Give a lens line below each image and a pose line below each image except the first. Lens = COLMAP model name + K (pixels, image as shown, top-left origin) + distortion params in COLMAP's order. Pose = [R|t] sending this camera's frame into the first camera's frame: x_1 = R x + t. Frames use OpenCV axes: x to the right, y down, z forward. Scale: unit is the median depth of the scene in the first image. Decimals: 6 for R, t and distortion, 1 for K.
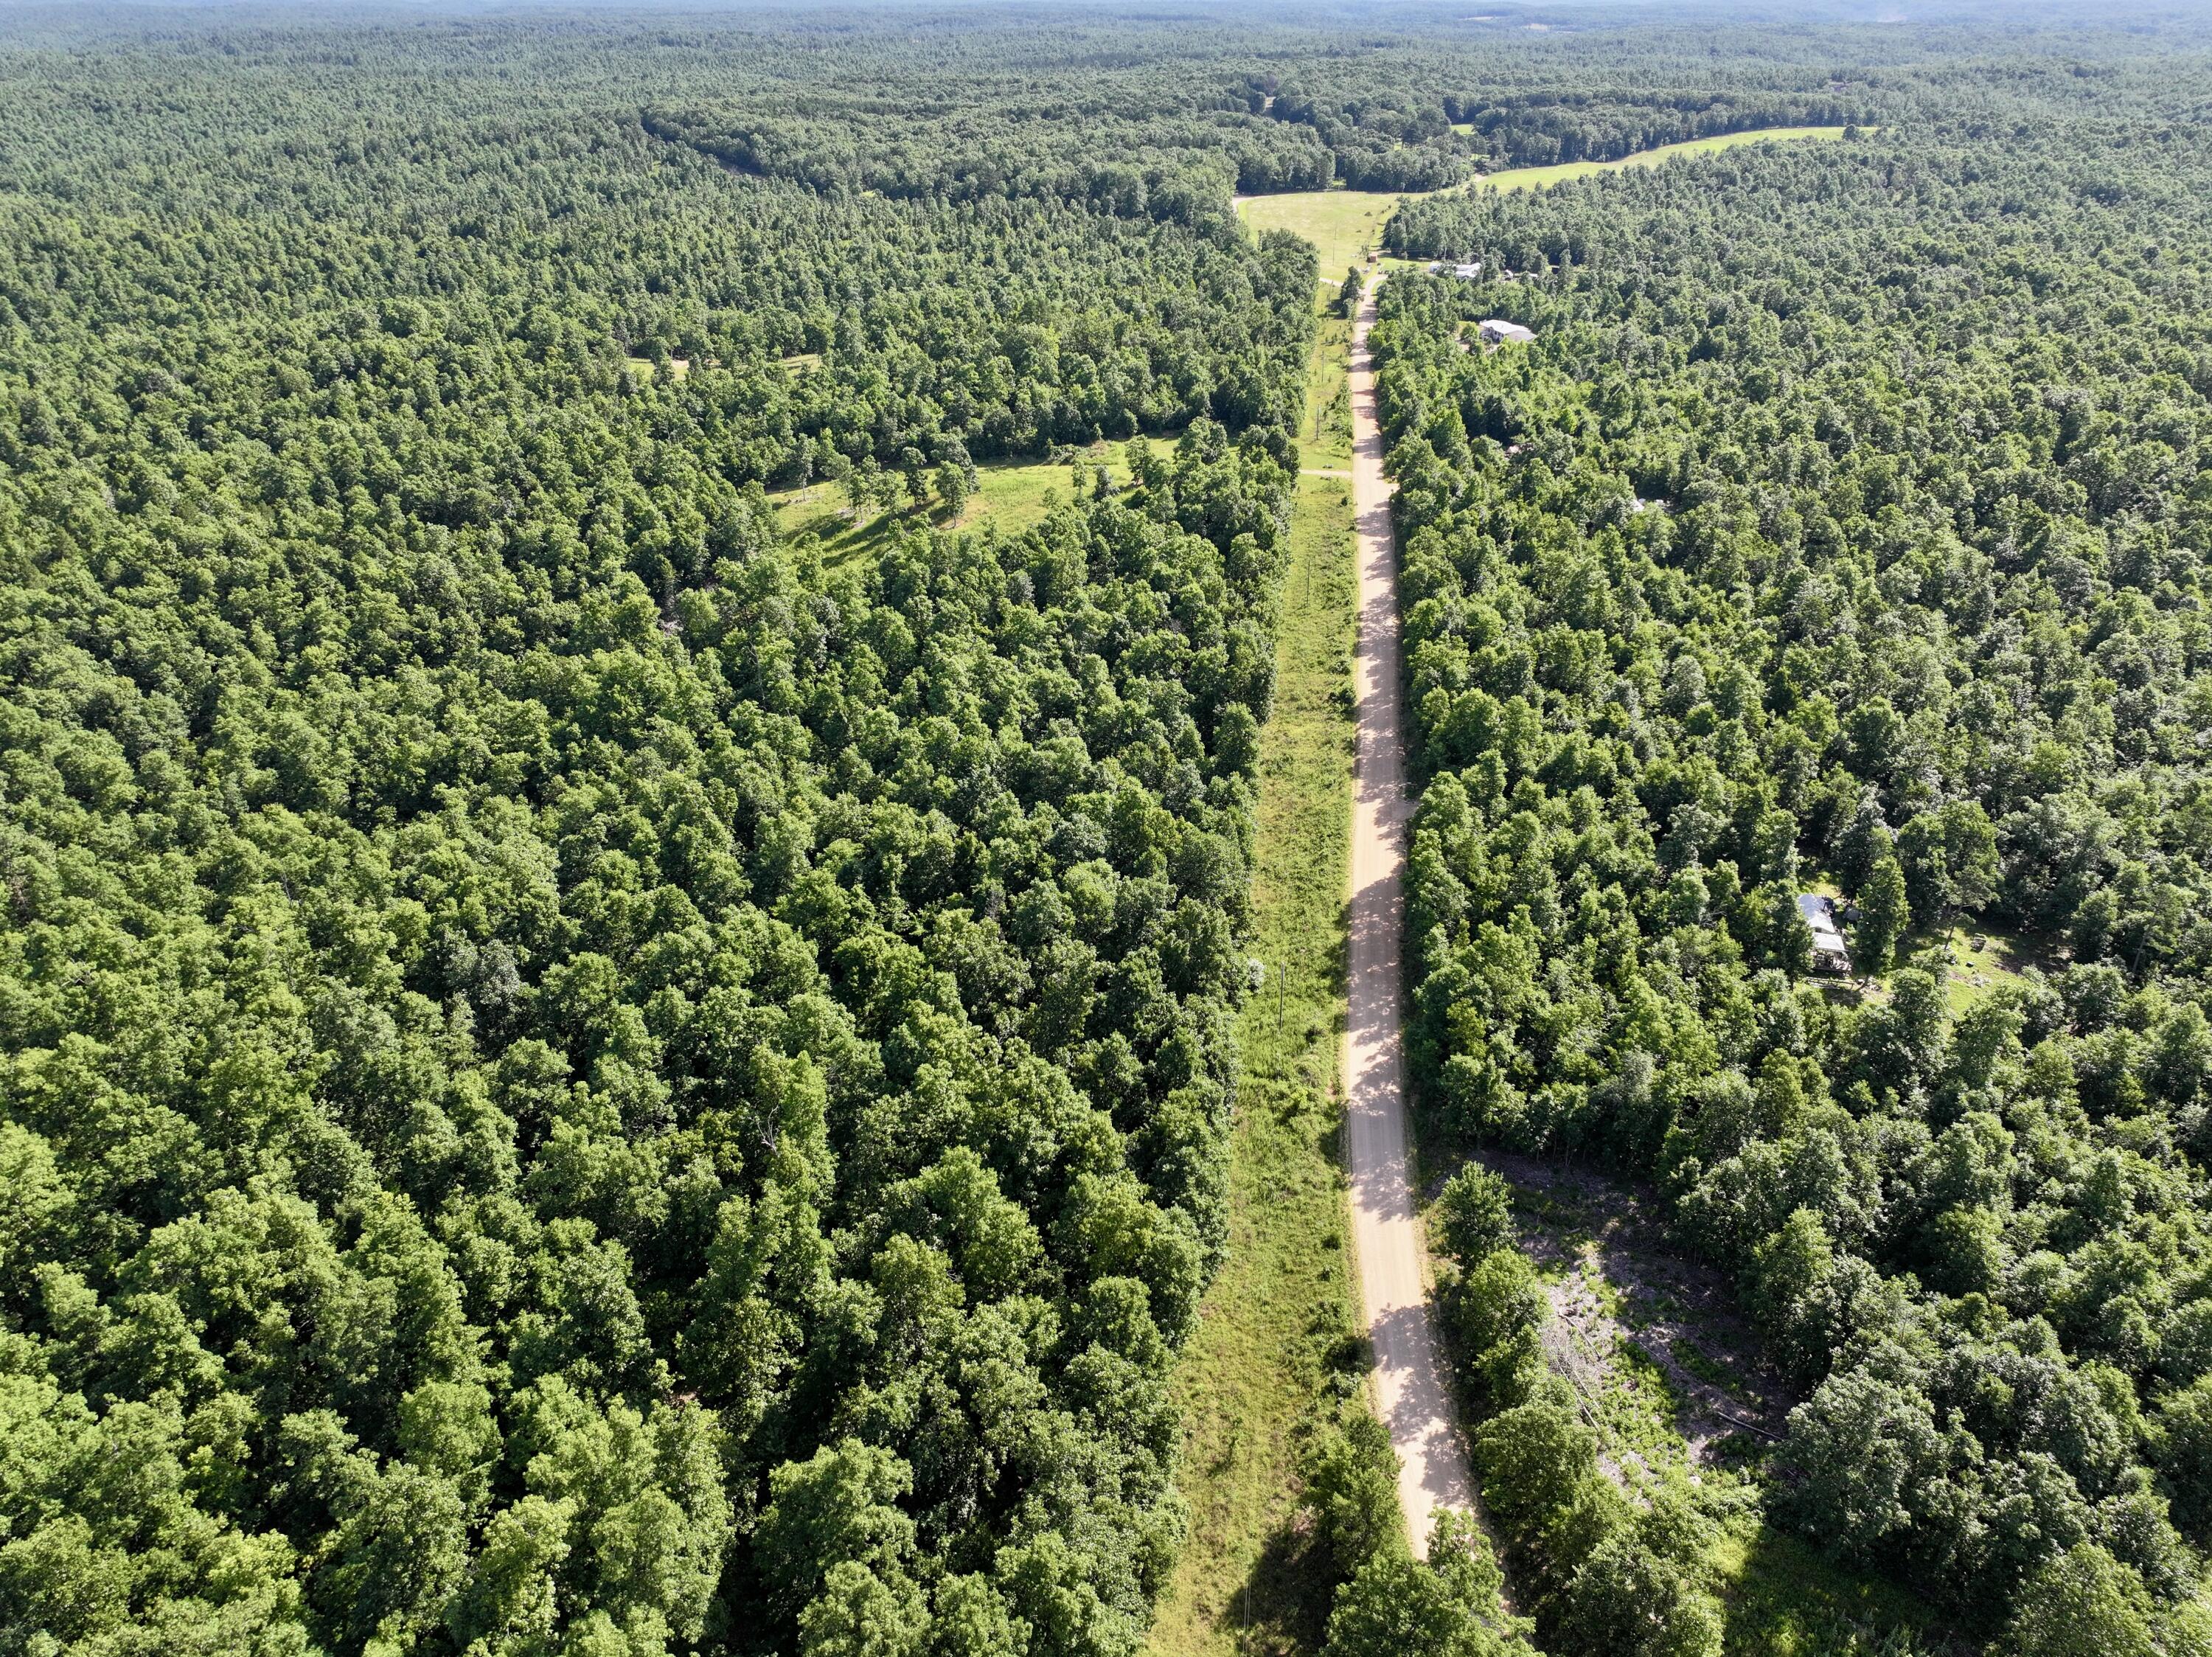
lens RADIAL K [[1556.2, 0, 1101.8], [0, 1556.2, 820.5], [0, 0, 1]] dist [-0.002767, 0.021363]
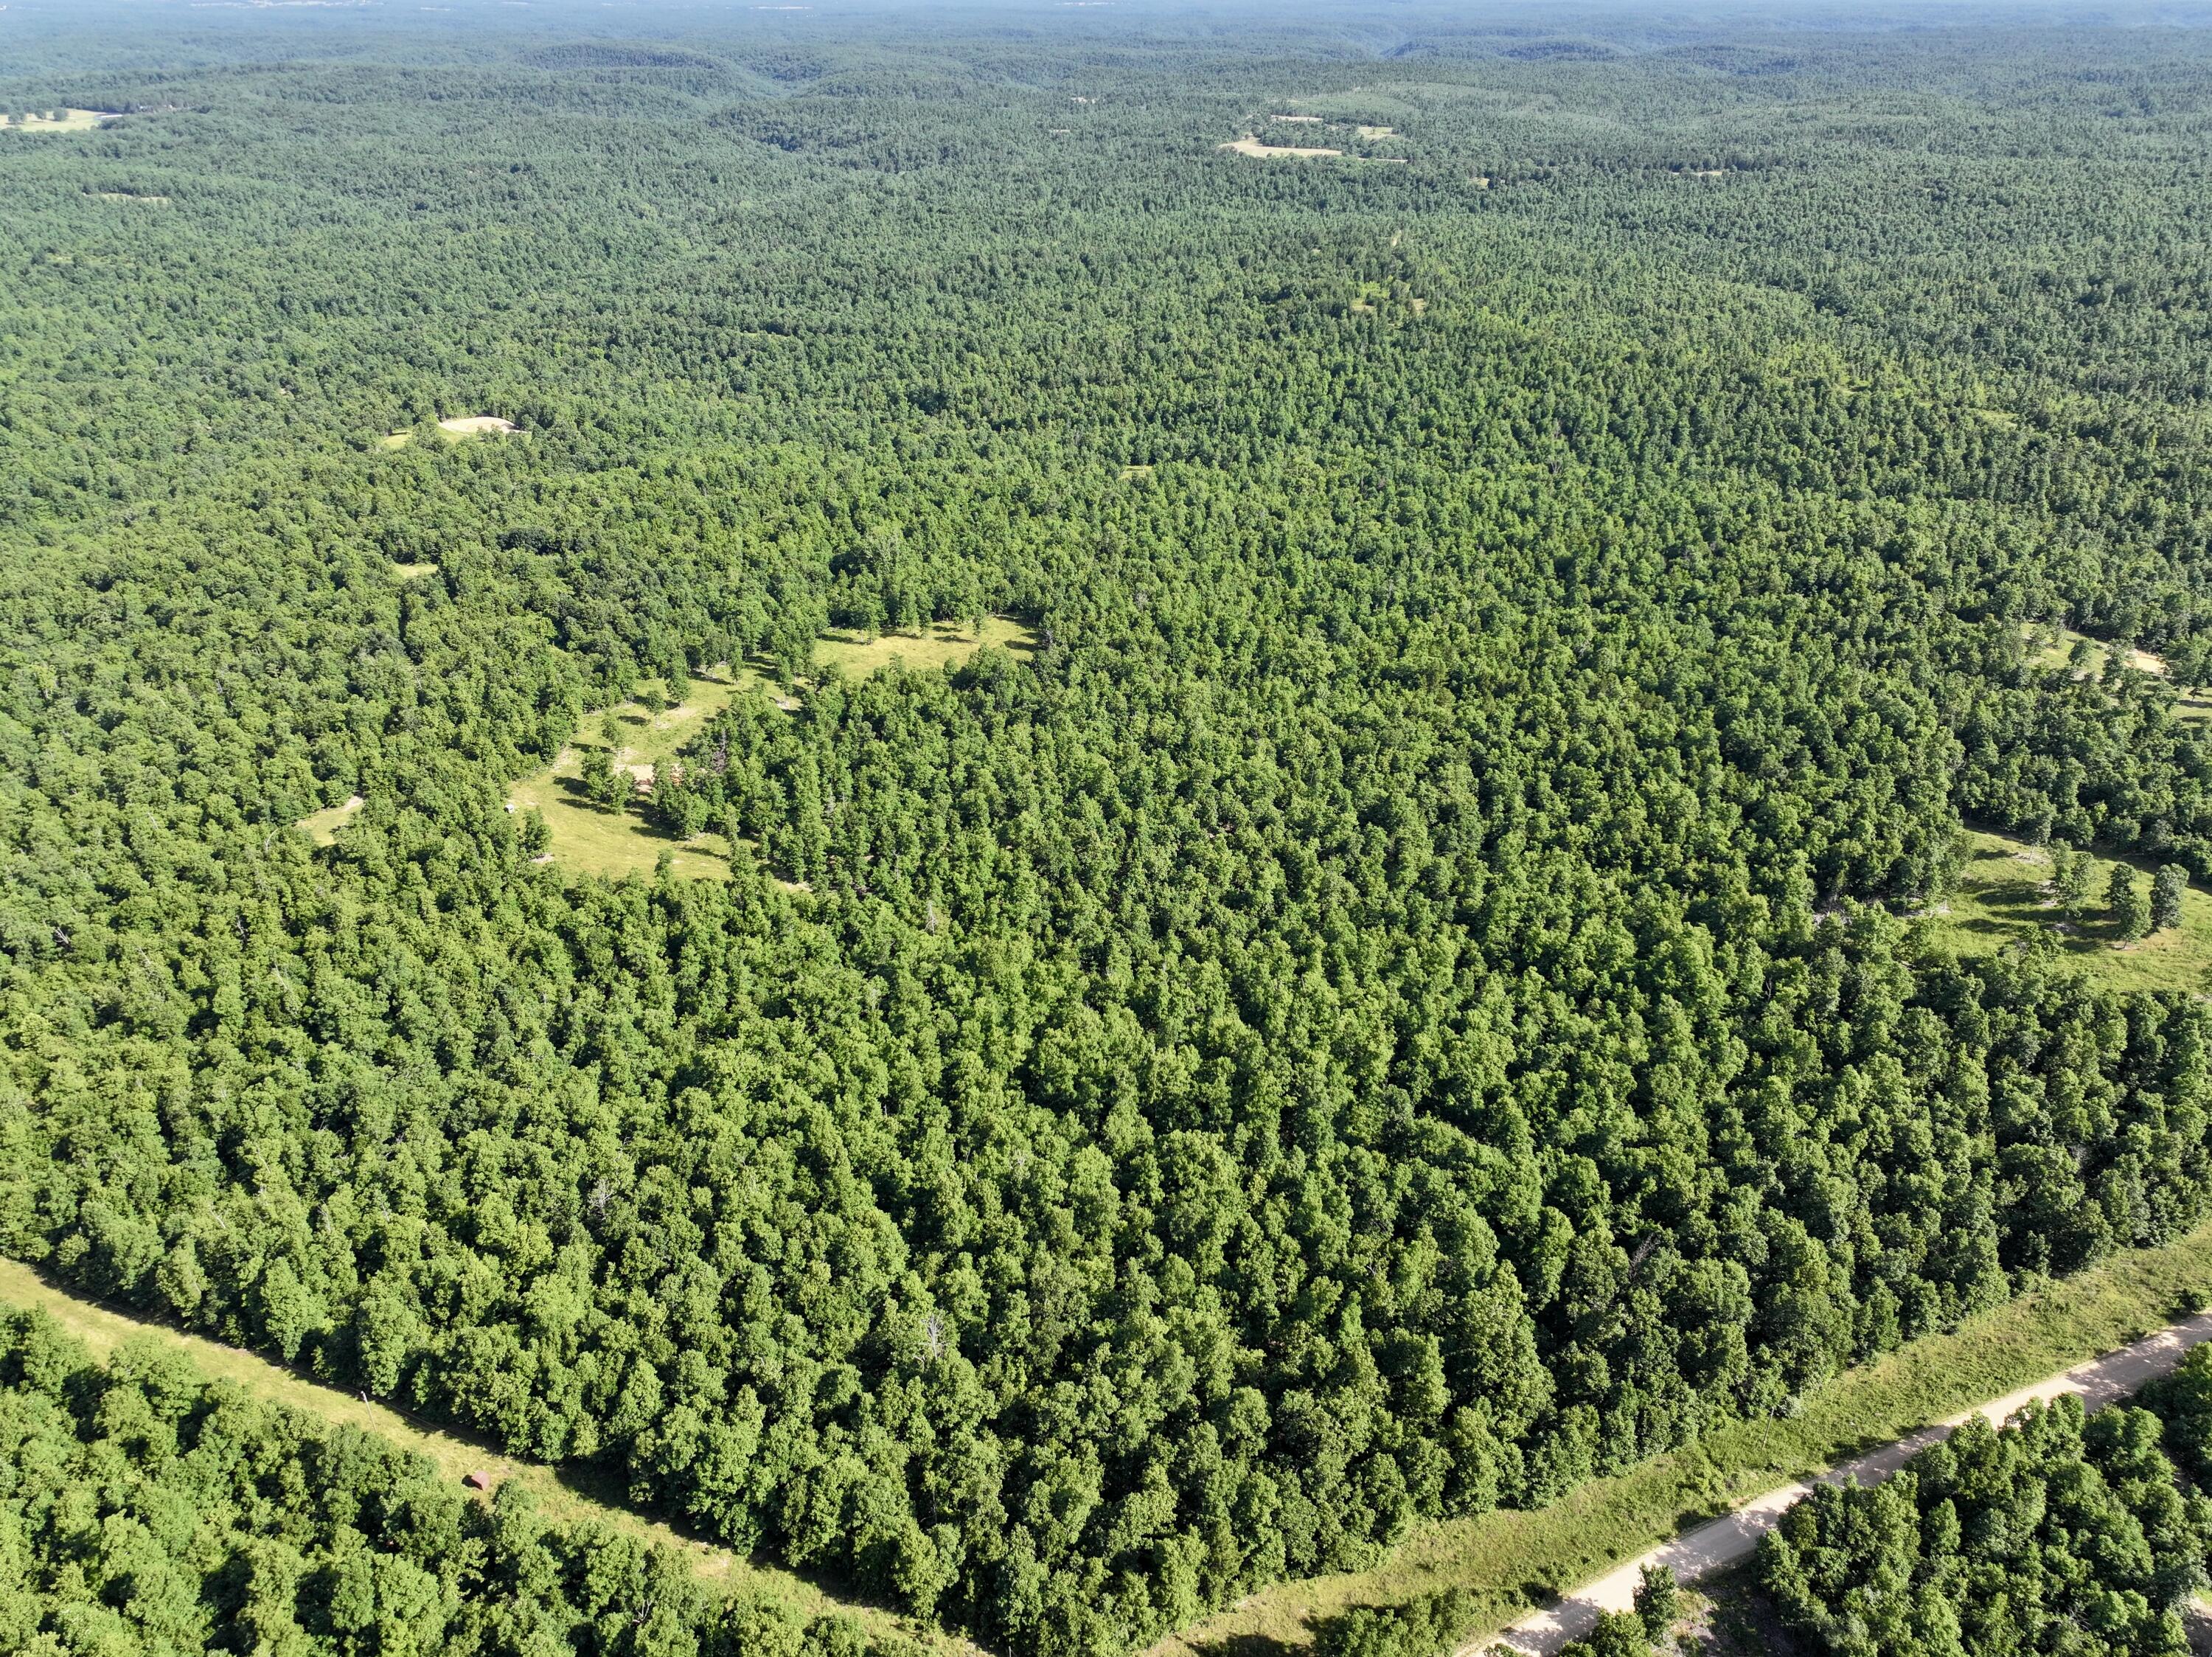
lens RADIAL K [[1556.2, 0, 1118.8], [0, 1556.2, 824.4], [0, 0, 1]] dist [-0.002767, 0.021363]
pose [[0.509244, 0.414333, -0.754320, 0.416356], [-0.400172, 0.889966, 0.218684, -0.282931], [0.761927, 0.190494, 0.619015, -0.264231]]
